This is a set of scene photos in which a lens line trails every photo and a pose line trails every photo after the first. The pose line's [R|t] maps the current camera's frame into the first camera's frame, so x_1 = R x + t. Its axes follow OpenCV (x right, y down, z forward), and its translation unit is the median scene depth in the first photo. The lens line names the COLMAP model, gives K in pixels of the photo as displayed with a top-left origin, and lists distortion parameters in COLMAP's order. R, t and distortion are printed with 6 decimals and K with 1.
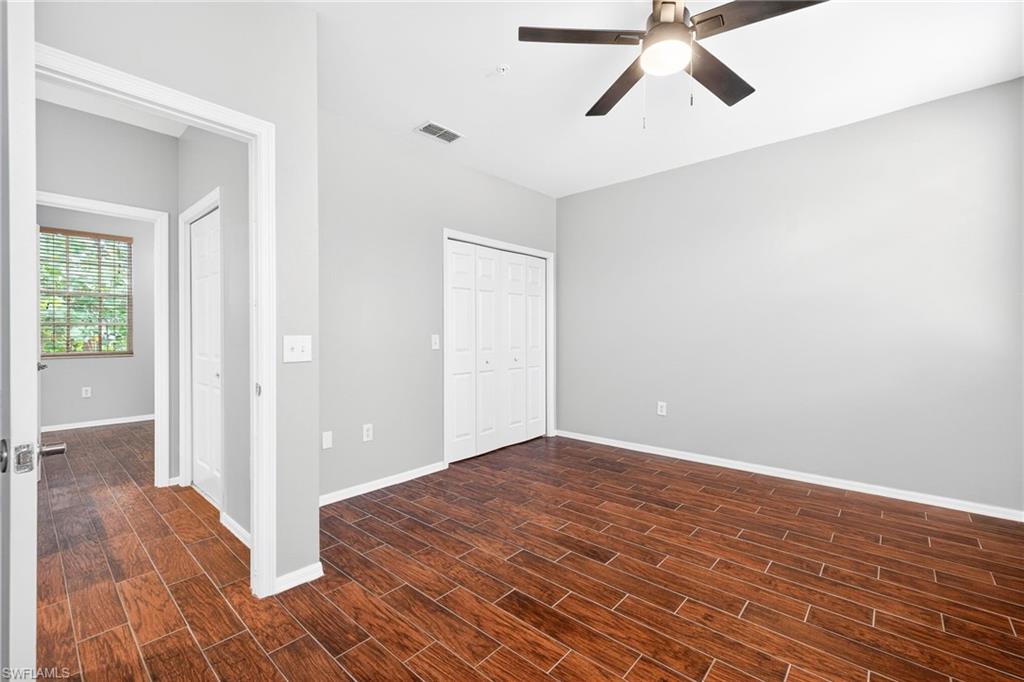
lens RADIAL K [[431.2, 0, 503.5], [0, 431.2, 336.3], [0, 0, 1]] dist [0.003757, 0.000795]
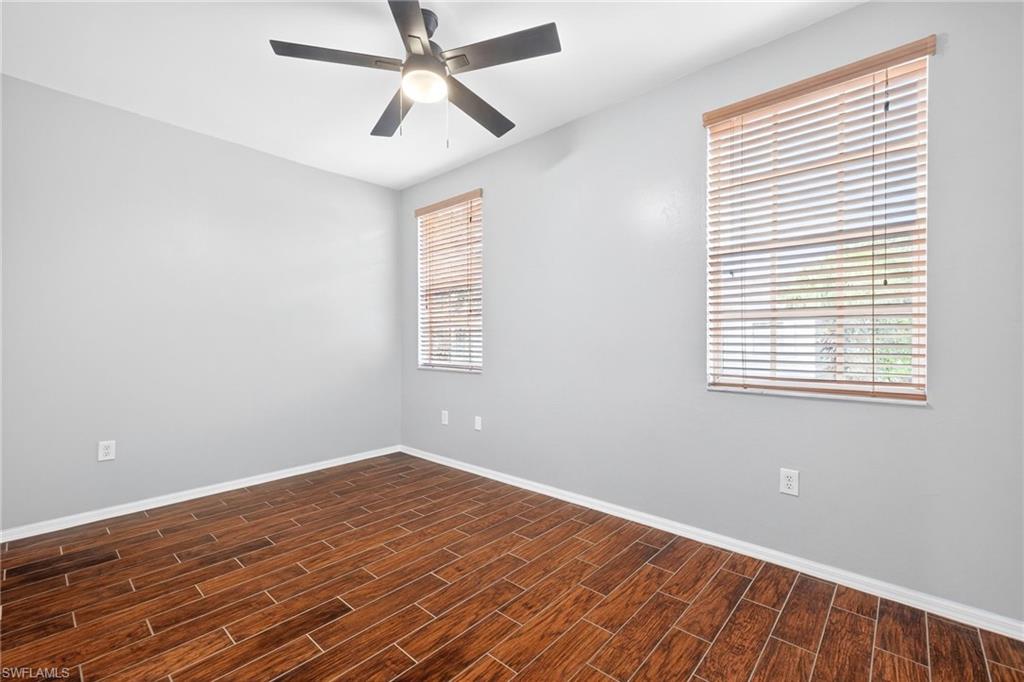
lens RADIAL K [[442.6, 0, 509.0], [0, 442.6, 335.0], [0, 0, 1]] dist [0.015390, -0.000943]
pose [[0.004506, 0.010918, 0.999930, -0.547262], [0.007722, 0.999910, -0.010953, -0.001908], [-0.999960, 0.007771, 0.004421, 0.579299]]
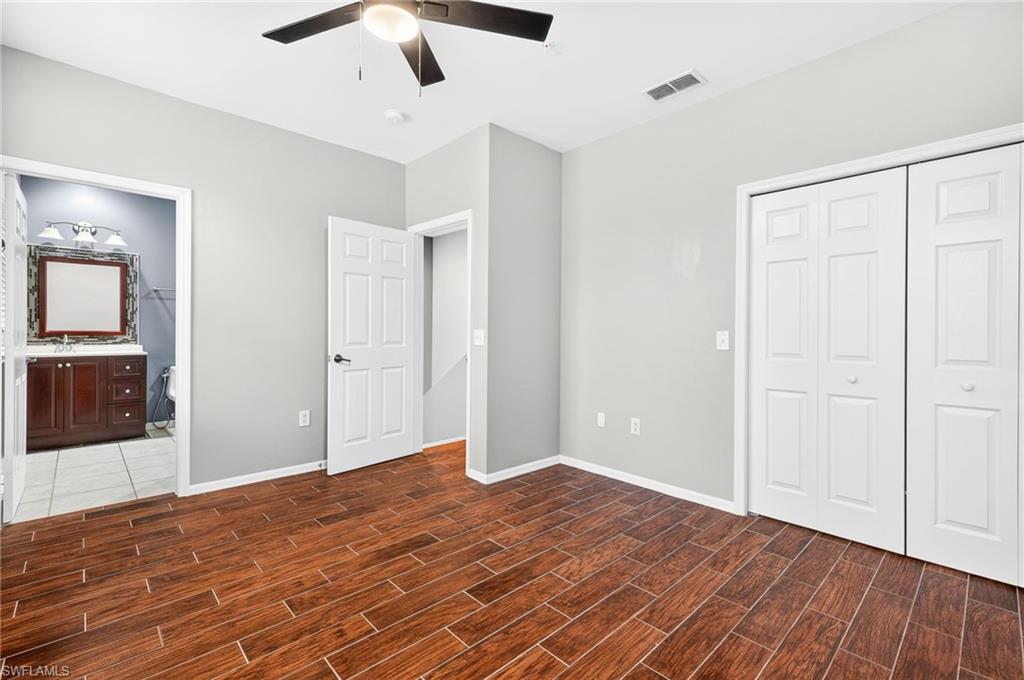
lens RADIAL K [[455.0, 0, 511.4], [0, 455.0, 333.4], [0, 0, 1]] dist [0.004858, 0.000386]
pose [[-0.075102, 0.010610, -0.997119, 0.966026], [-0.013711, 0.999838, 0.011671, -0.005548], [0.997082, 0.014548, -0.074945, 0.977626]]
